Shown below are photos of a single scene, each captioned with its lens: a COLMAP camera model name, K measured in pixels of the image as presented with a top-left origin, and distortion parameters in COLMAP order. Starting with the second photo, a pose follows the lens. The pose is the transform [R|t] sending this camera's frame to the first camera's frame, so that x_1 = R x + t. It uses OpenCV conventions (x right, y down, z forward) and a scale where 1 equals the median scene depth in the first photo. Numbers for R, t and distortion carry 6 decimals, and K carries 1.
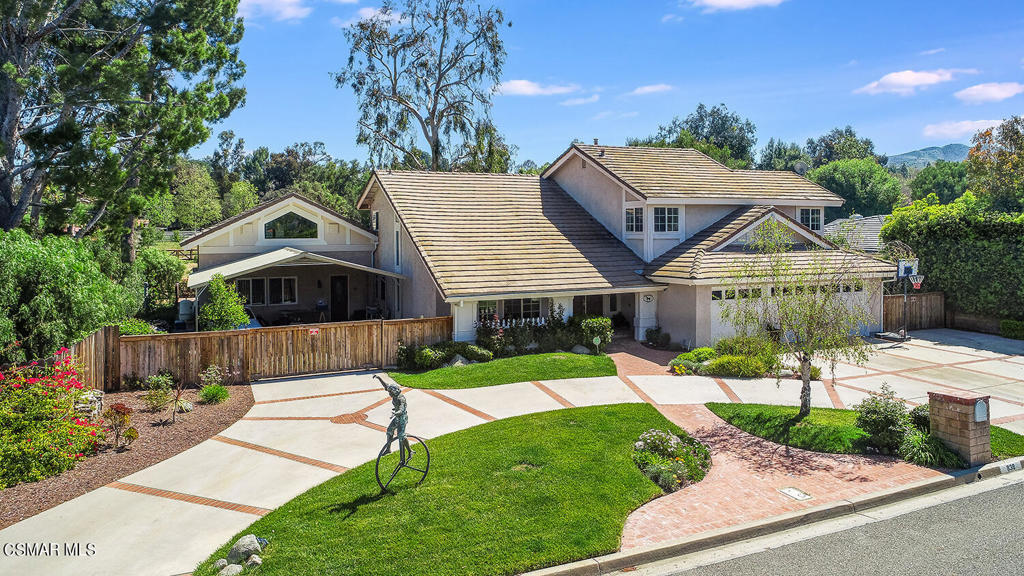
lens RADIAL K [[707.6, 0, 511.6], [0, 707.6, 244.1], [0, 0, 1]] dist [-0.002425, 0.001691]
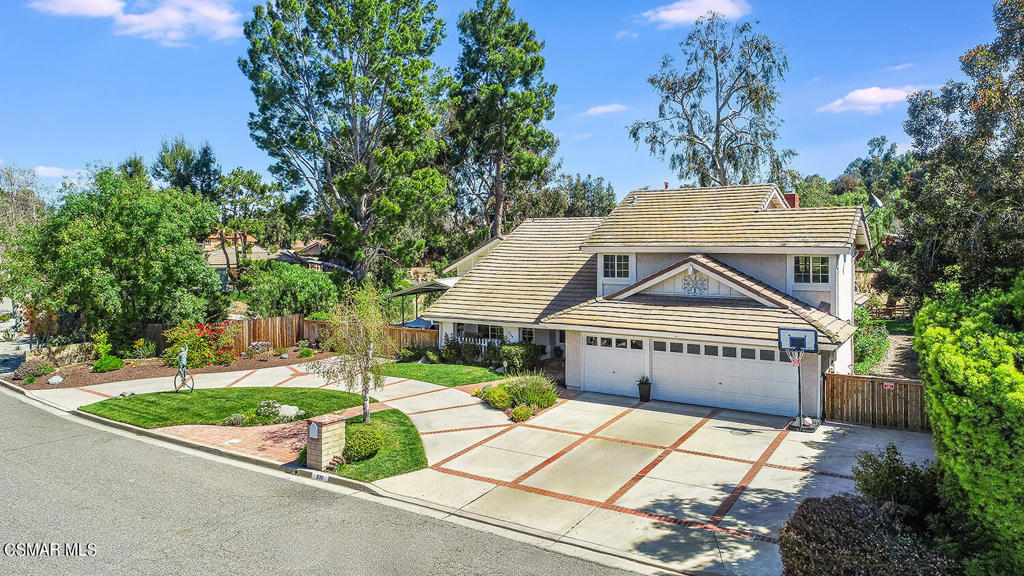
lens RADIAL K [[707.6, 0, 511.6], [0, 707.6, 244.1], [0, 0, 1]] dist [-0.002425, 0.001691]
pose [[0.535137, 0.011024, -0.844693, 1.129660], [-0.011412, 0.999918, 0.005820, -0.079176], [0.844688, 0.006525, 0.535219, 0.321586]]
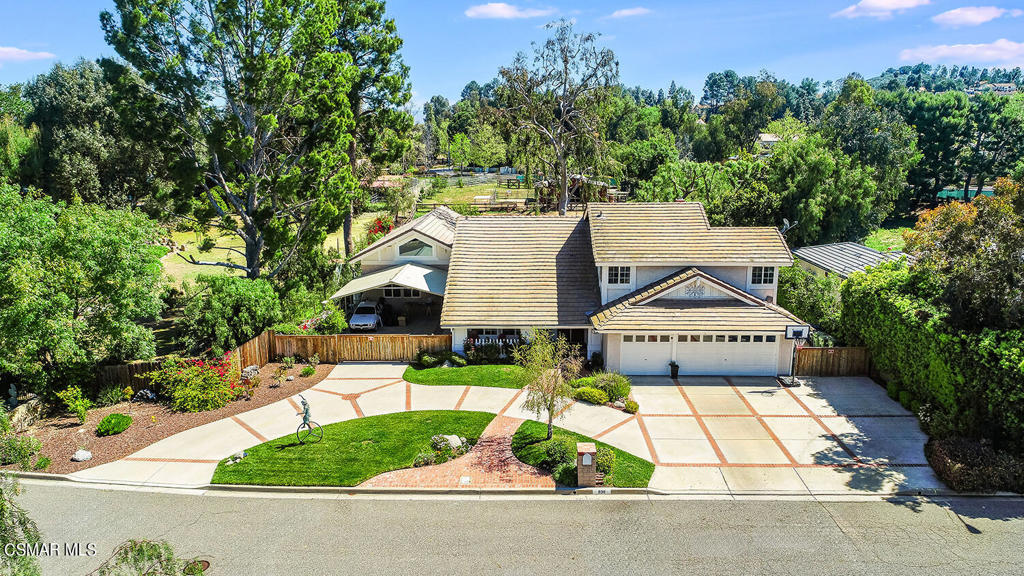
lens RADIAL K [[695.6, 0, 512.0], [0, 695.6, 288.0], [0, 0, 1]] dist [-0.000482, 0.001477]
pose [[0.898343, 0.091603, -0.429637, 0.670238], [-0.008304, 0.981384, 0.191878, -0.292120], [0.439216, -0.168805, 0.882380, -0.314792]]
